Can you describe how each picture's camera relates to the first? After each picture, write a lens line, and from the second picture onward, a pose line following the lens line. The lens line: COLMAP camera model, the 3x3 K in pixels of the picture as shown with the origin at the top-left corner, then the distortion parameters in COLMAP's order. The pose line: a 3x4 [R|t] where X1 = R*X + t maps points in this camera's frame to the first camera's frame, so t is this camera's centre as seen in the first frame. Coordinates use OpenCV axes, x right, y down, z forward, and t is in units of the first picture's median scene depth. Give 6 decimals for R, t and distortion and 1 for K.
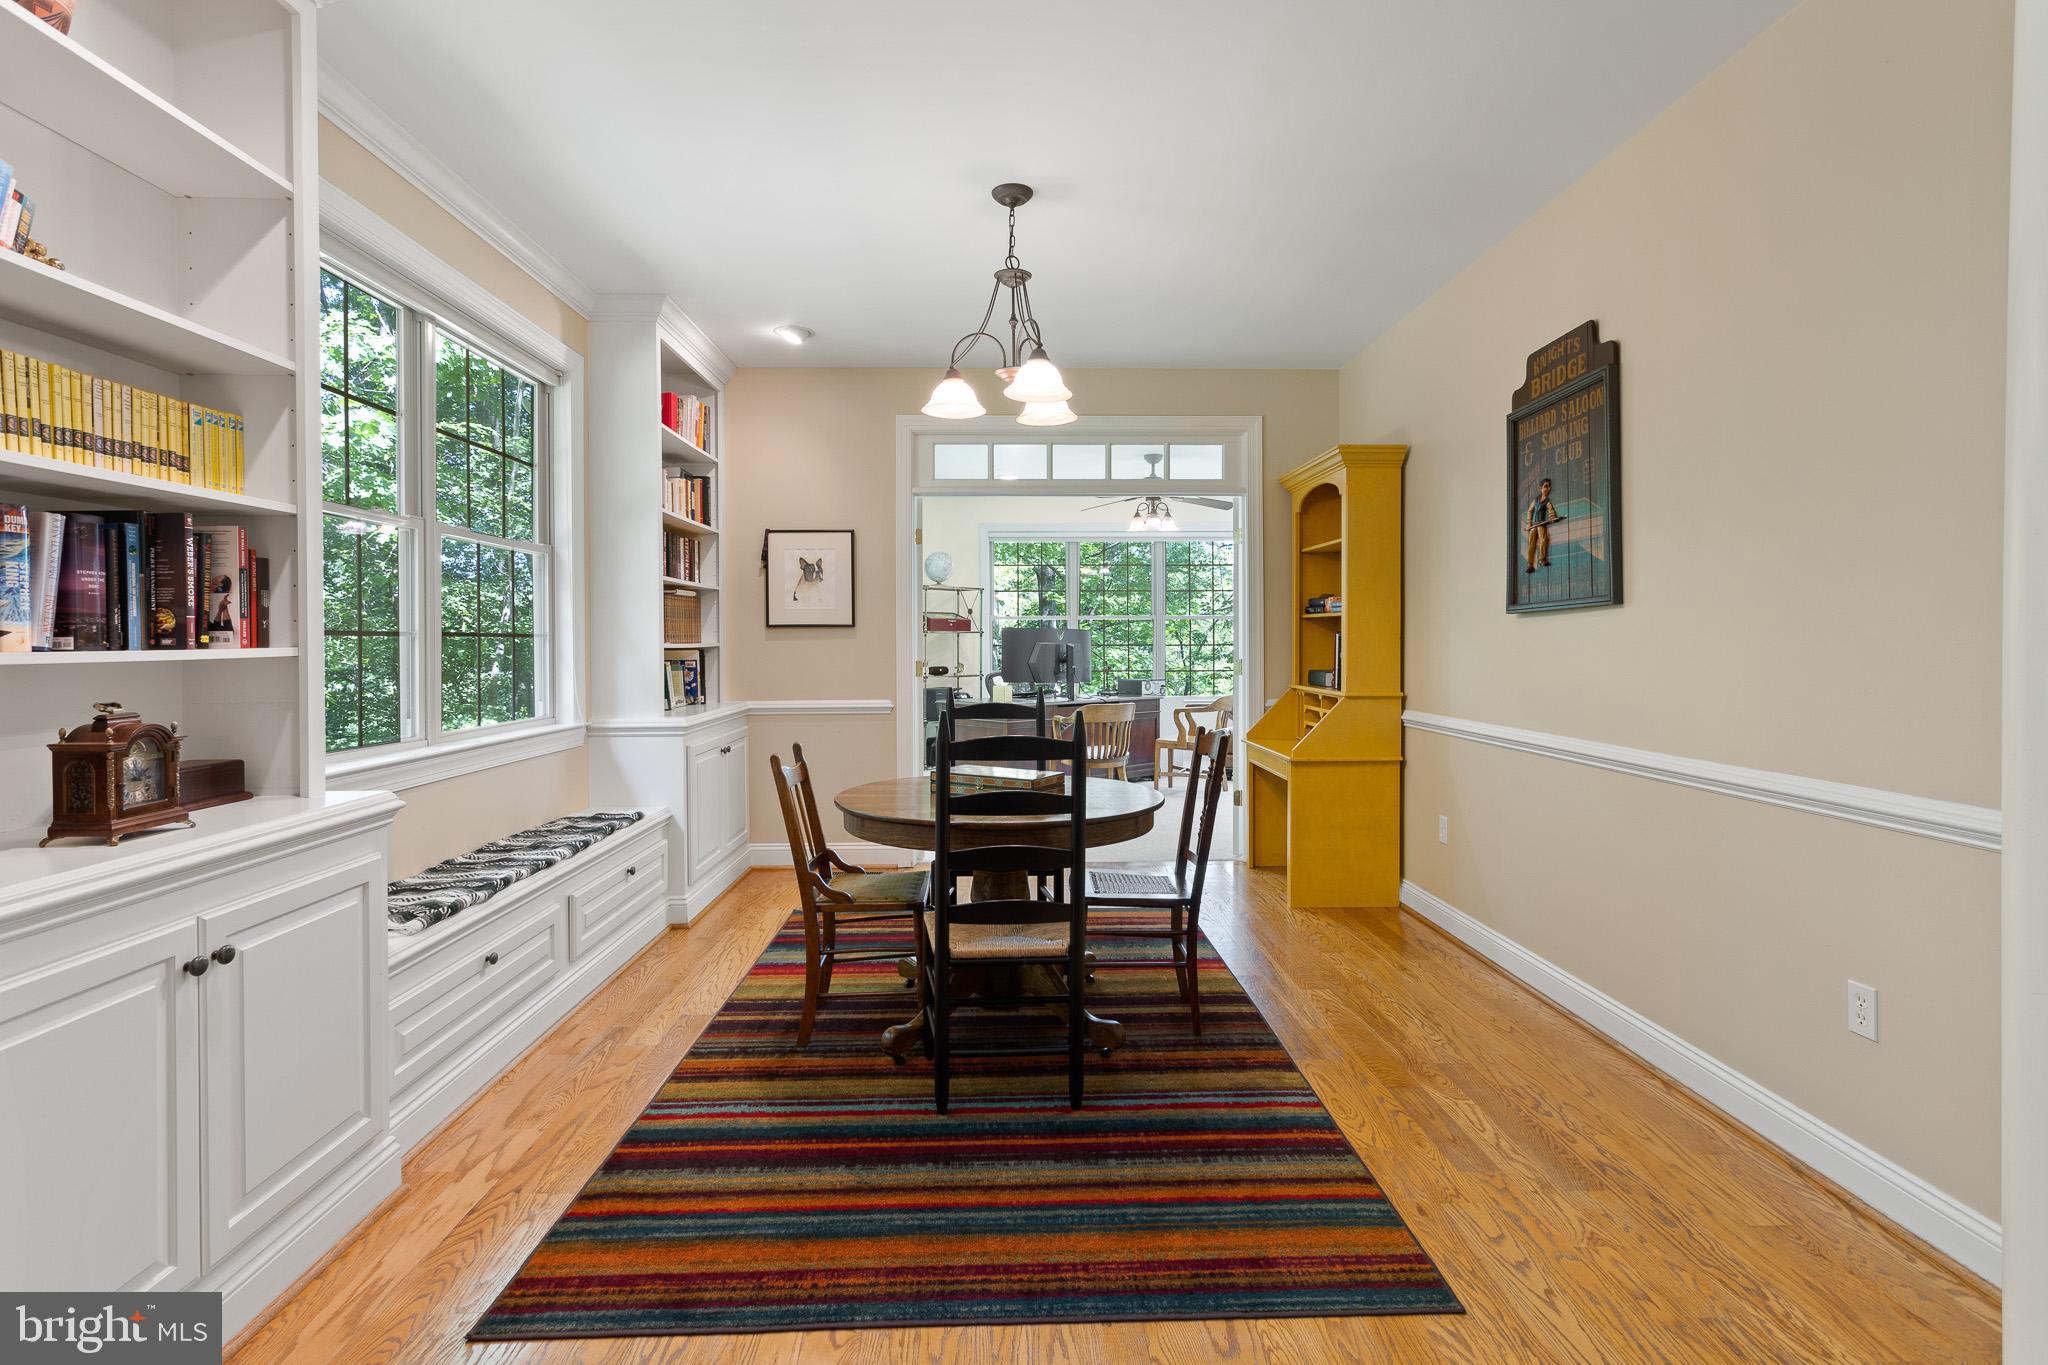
lens RADIAL K [[1000.6, 0, 1019.6], [0, 1000.6, 650.9], [0, 0, 1]] dist [-0.001705, -0.000112]
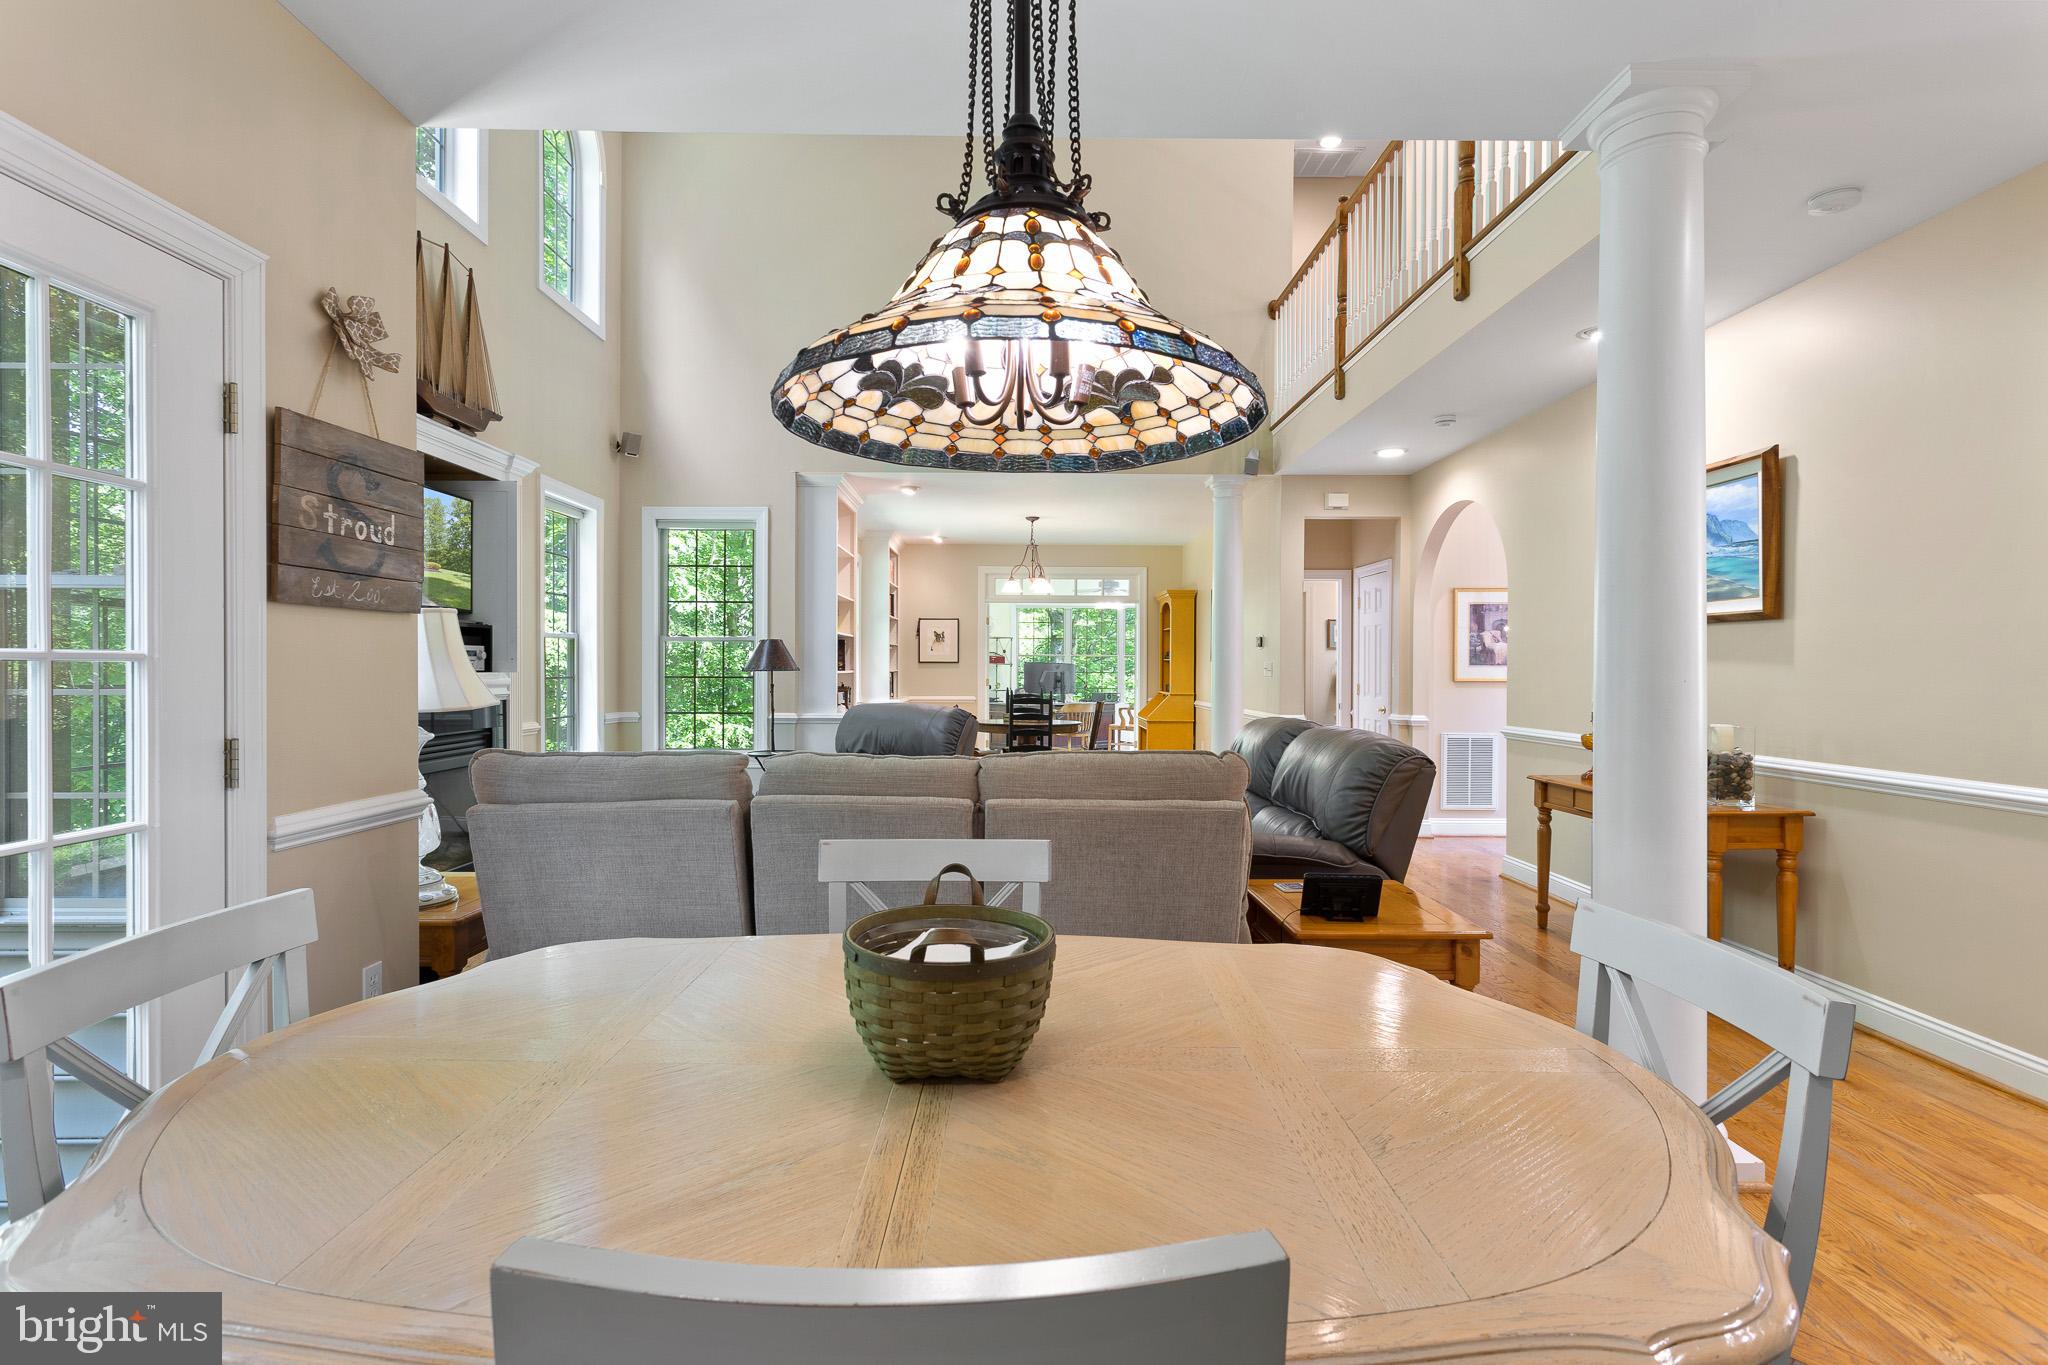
lens RADIAL K [[956.7, 0, 1018.5], [0, 956.7, 664.9], [0, 0, 1]] dist [0.001488, 0.000277]
pose [[0.999813, 0.010265, -0.016411, 0.001907], [-0.010465, 0.999871, -0.012158, 0.004937], [0.016284, 0.012327, 0.999791, -1.106961]]
